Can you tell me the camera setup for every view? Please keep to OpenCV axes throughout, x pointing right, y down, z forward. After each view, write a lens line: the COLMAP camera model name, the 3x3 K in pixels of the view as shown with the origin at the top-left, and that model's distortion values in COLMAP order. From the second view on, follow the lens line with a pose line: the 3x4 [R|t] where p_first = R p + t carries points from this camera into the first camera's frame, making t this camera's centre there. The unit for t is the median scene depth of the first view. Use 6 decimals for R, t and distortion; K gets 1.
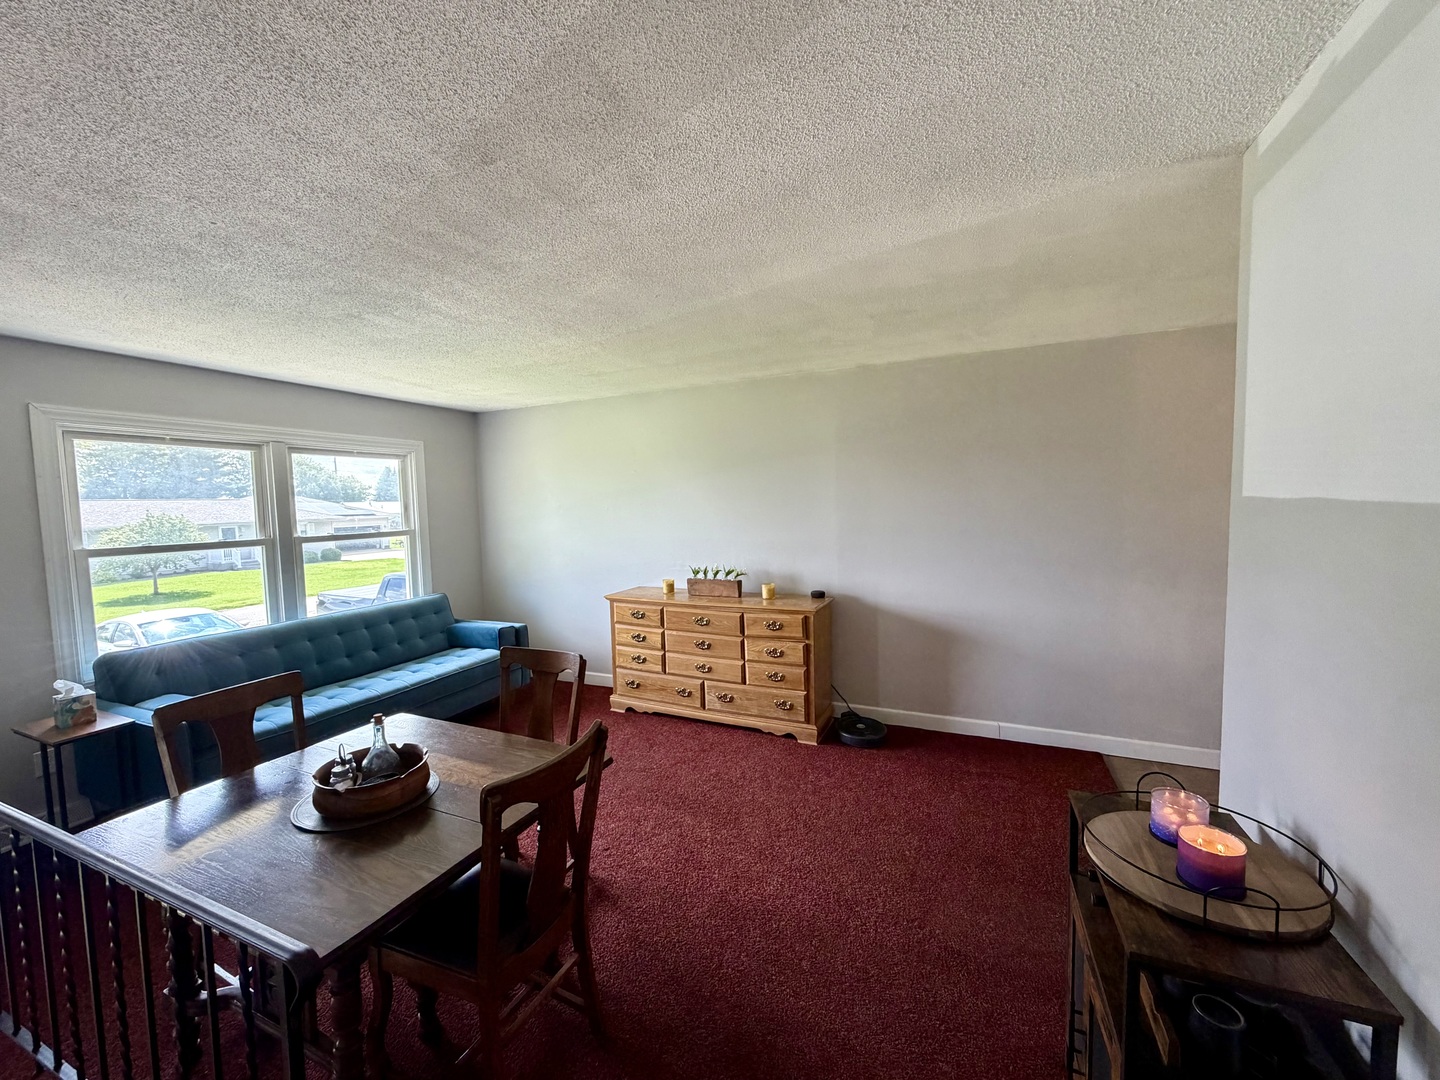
lens RADIAL K [[573.6, 0, 711.8], [0, 573.6, 540.8], [0, 0, 1]] dist [0.001302, 0.000124]
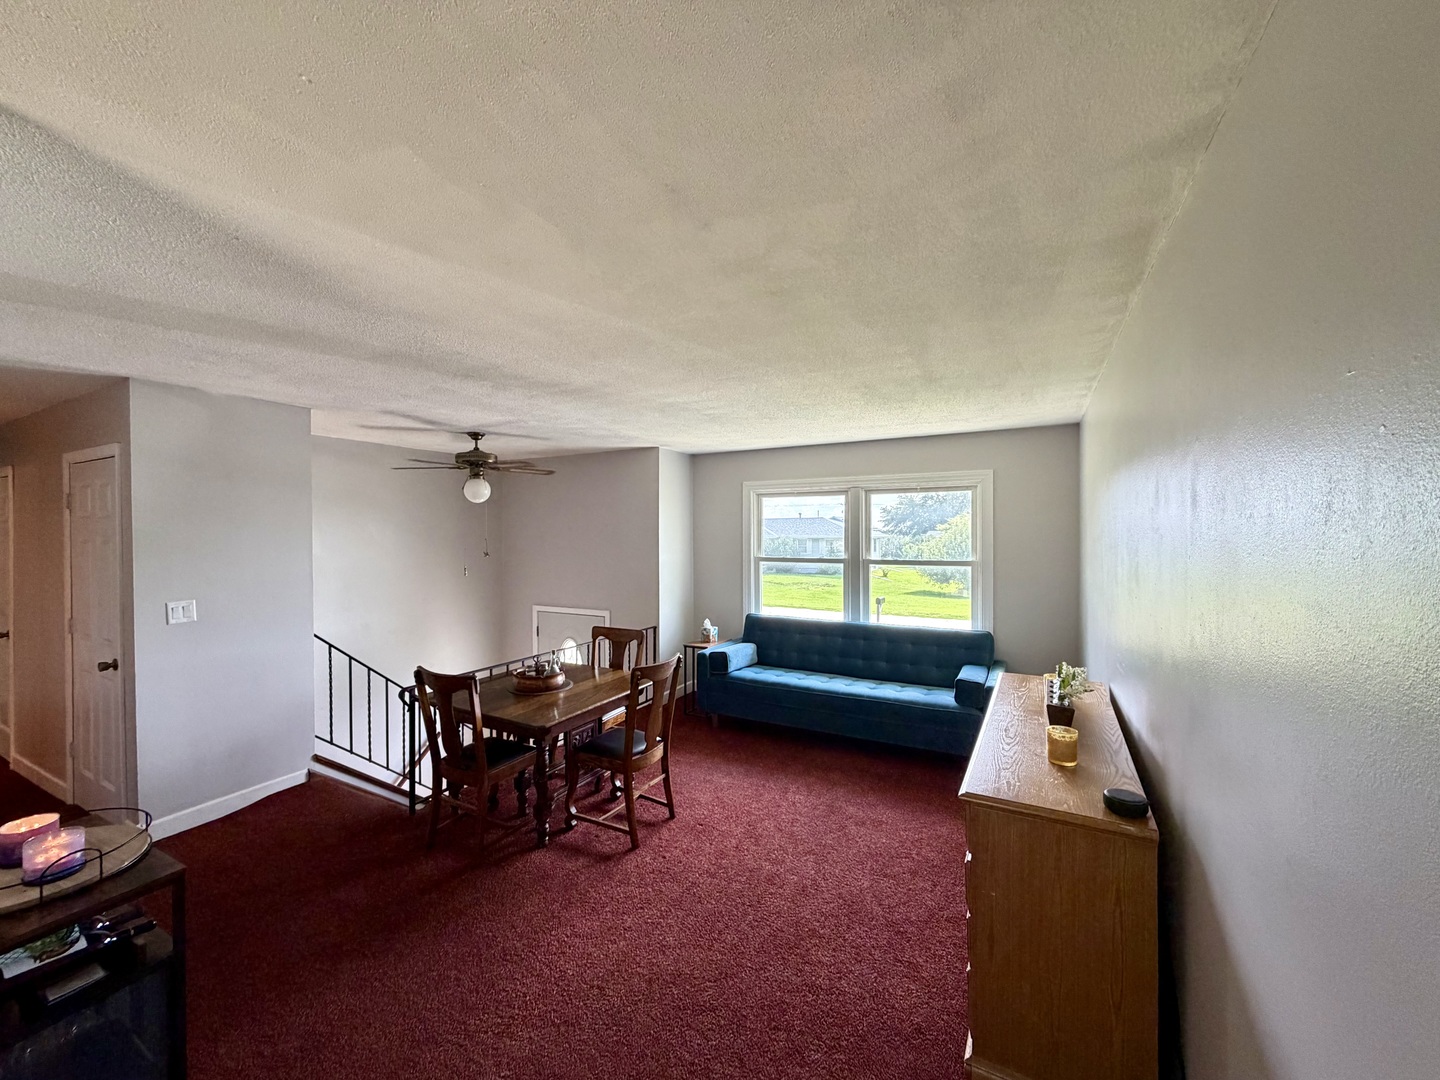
lens RADIAL K [[573.6, 0, 711.8], [0, 573.6, 540.8], [0, 0, 1]] dist [0.001302, 0.000124]
pose [[-0.080376, 0.031641, -0.996262, 0.614136], [-0.065309, 0.997181, 0.036939, -0.074938], [0.994623, 0.068034, -0.078083, 0.773770]]
